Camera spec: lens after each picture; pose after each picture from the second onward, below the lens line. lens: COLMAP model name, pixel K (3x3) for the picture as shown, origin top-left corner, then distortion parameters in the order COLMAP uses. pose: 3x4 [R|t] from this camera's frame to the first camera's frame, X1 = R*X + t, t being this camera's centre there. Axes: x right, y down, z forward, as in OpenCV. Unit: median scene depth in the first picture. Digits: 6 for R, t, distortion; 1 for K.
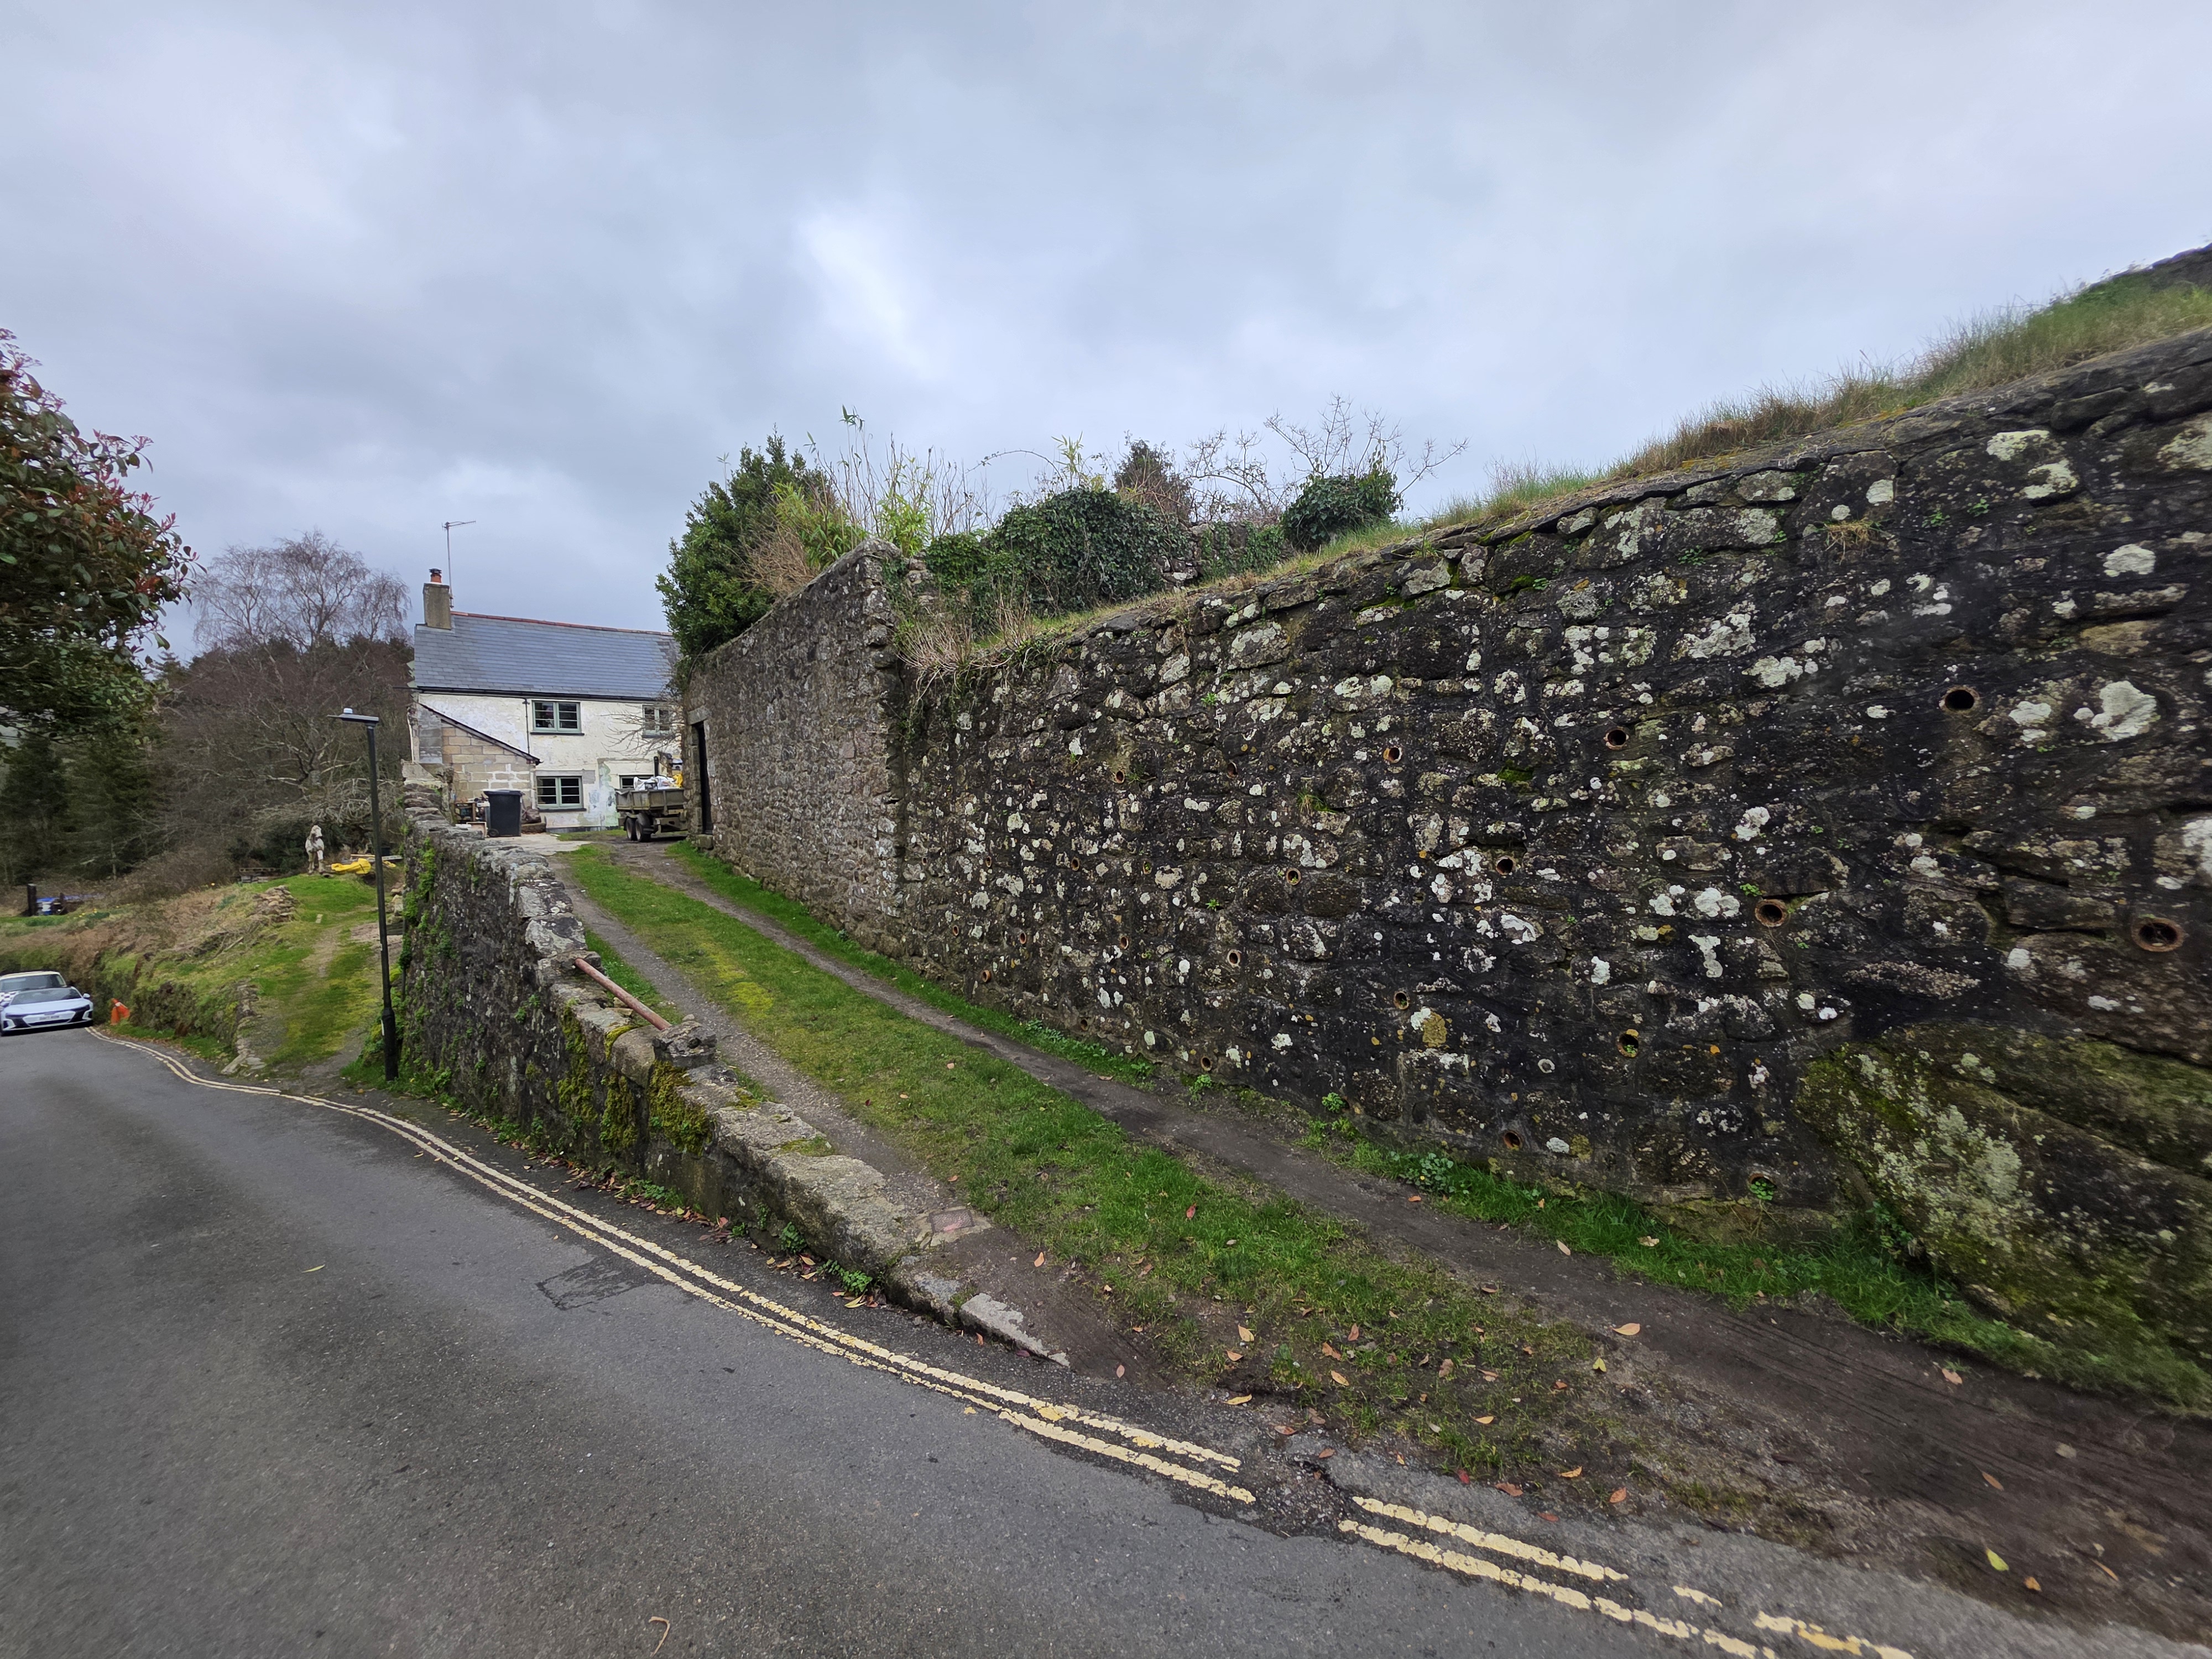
lens RADIAL K [[880.4, 0, 1105.6], [0, 880.4, 830.8], [0, 0, 1]] dist [0.001996, -0.000074]
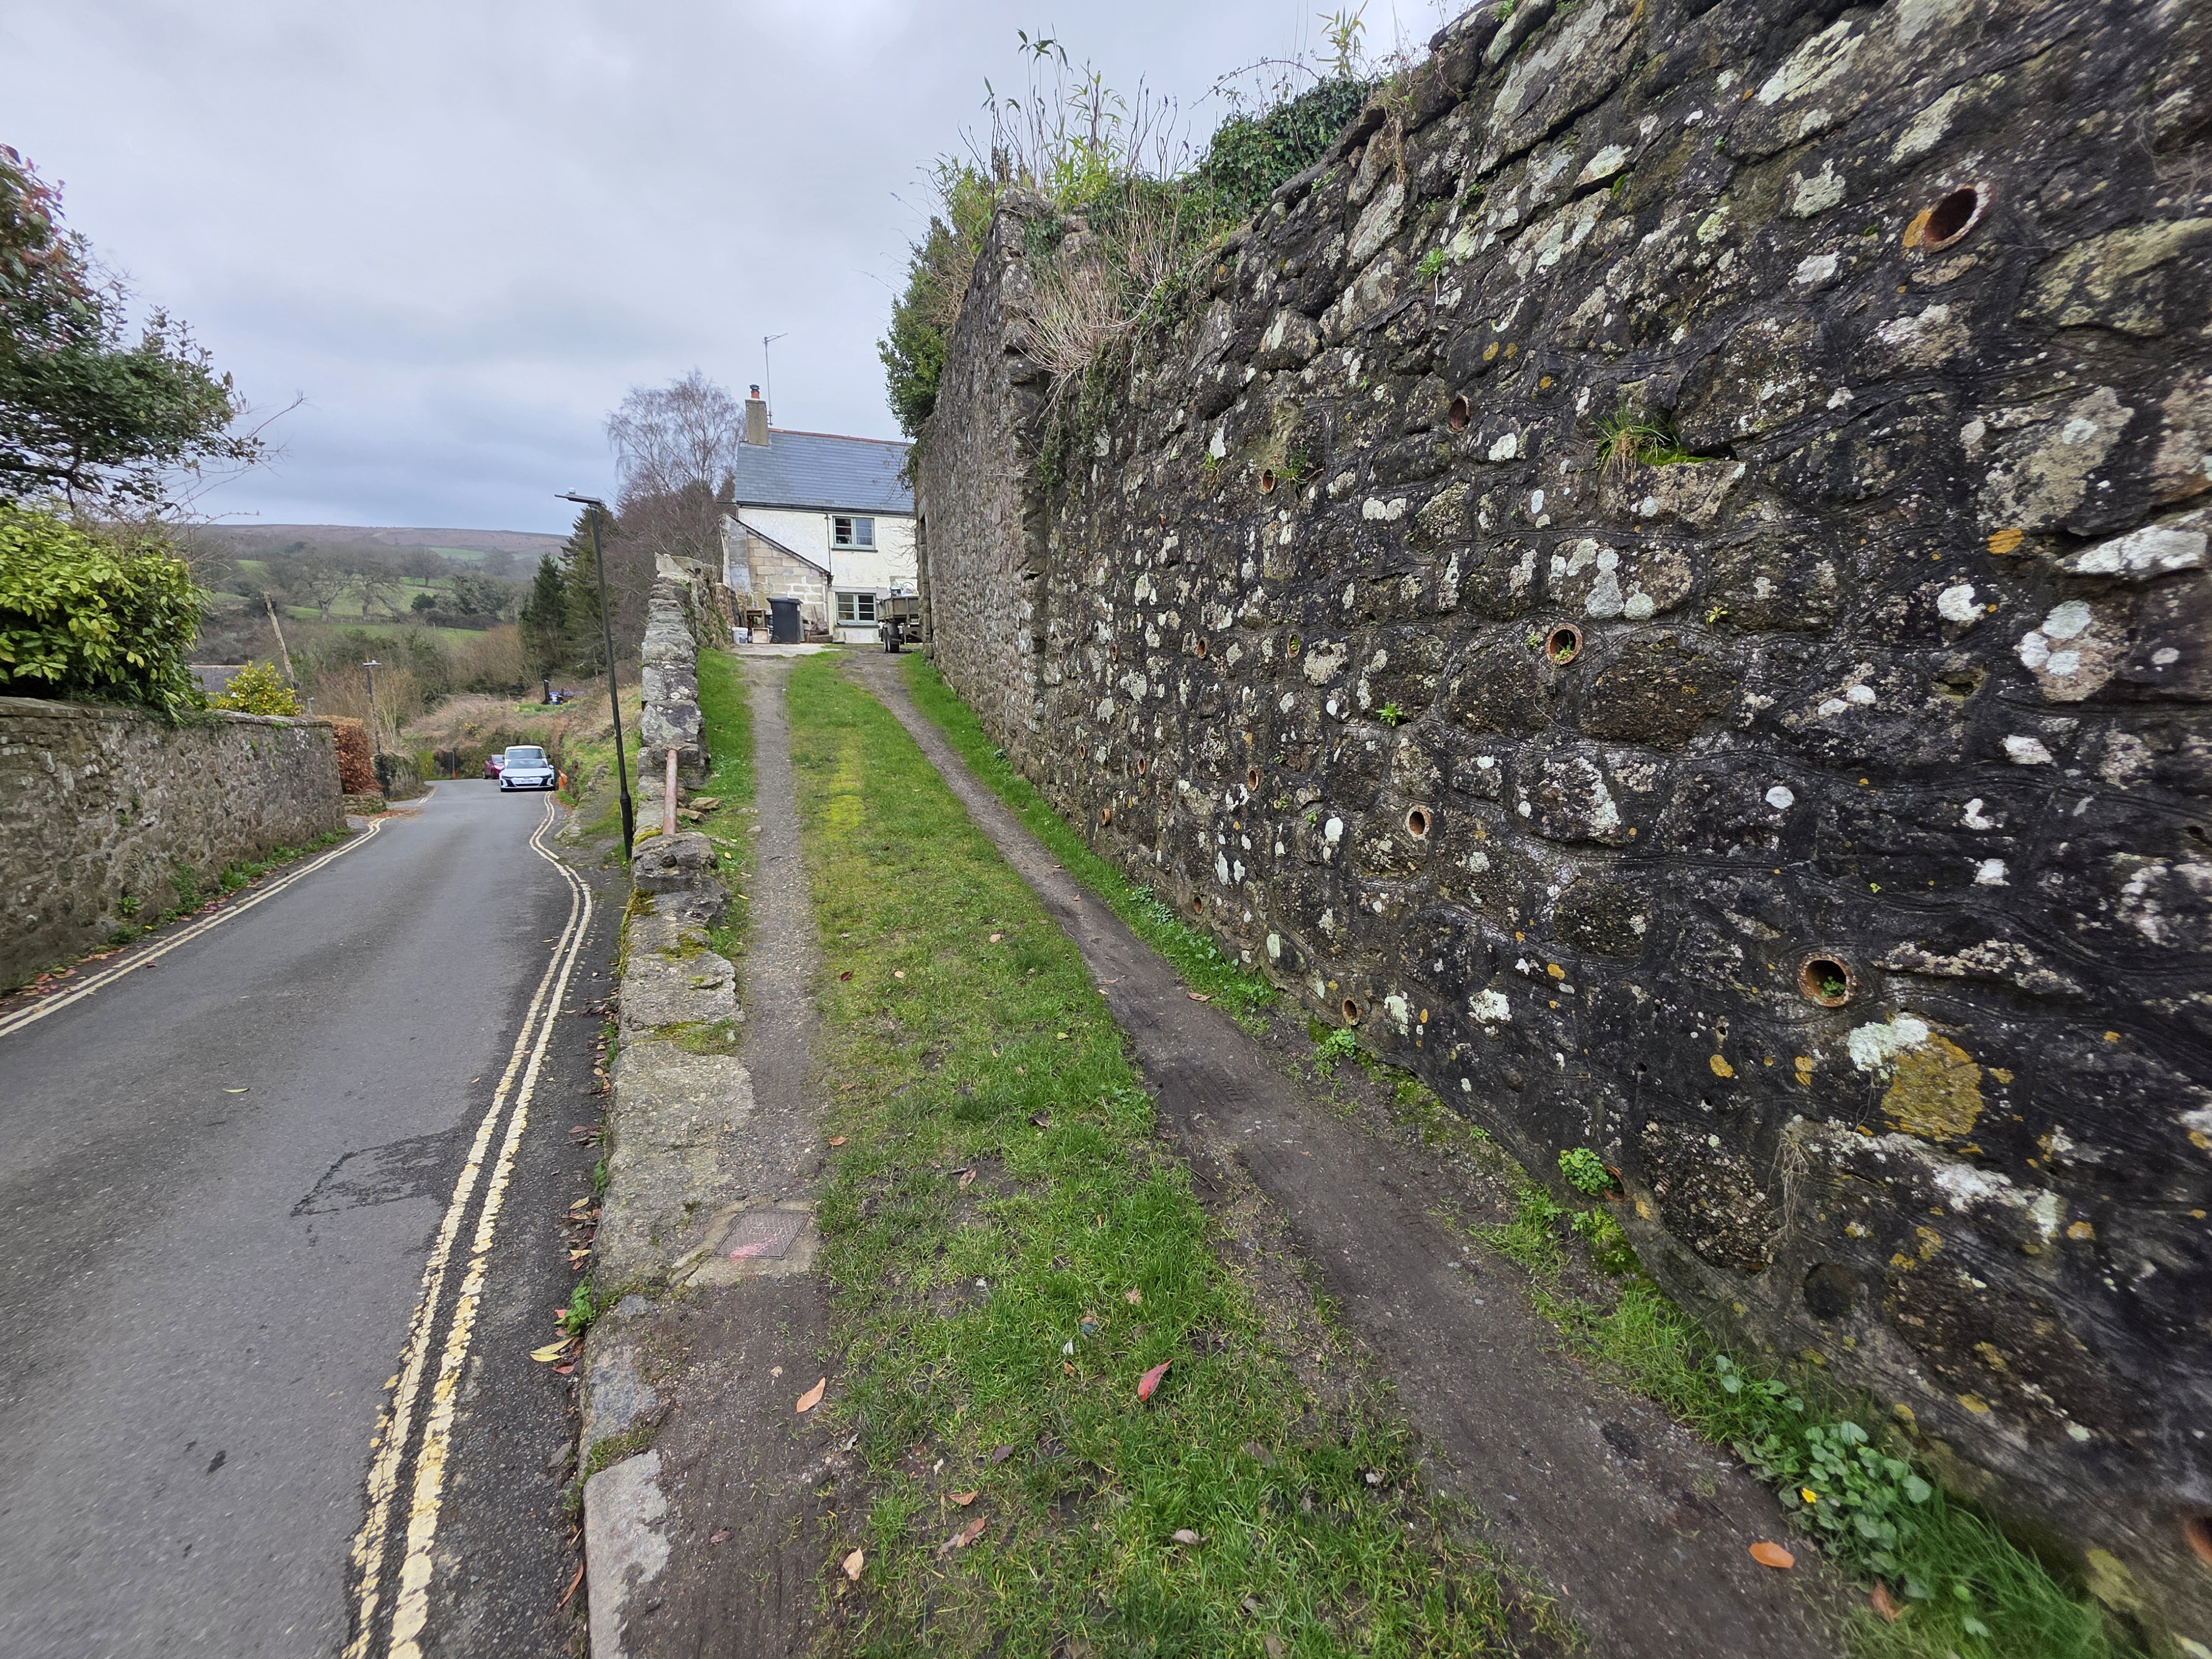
lens RADIAL K [[880.4, 0, 1108.6], [0, 880.4, 828.1], [0, 0, 1]] dist [0.001996, -0.000074]
pose [[0.937775, 0.105115, -0.330952, 0.142460], [-0.048411, 0.983351, 0.175151, 0.067953], [0.343852, -0.148230, 0.927250, 0.469839]]
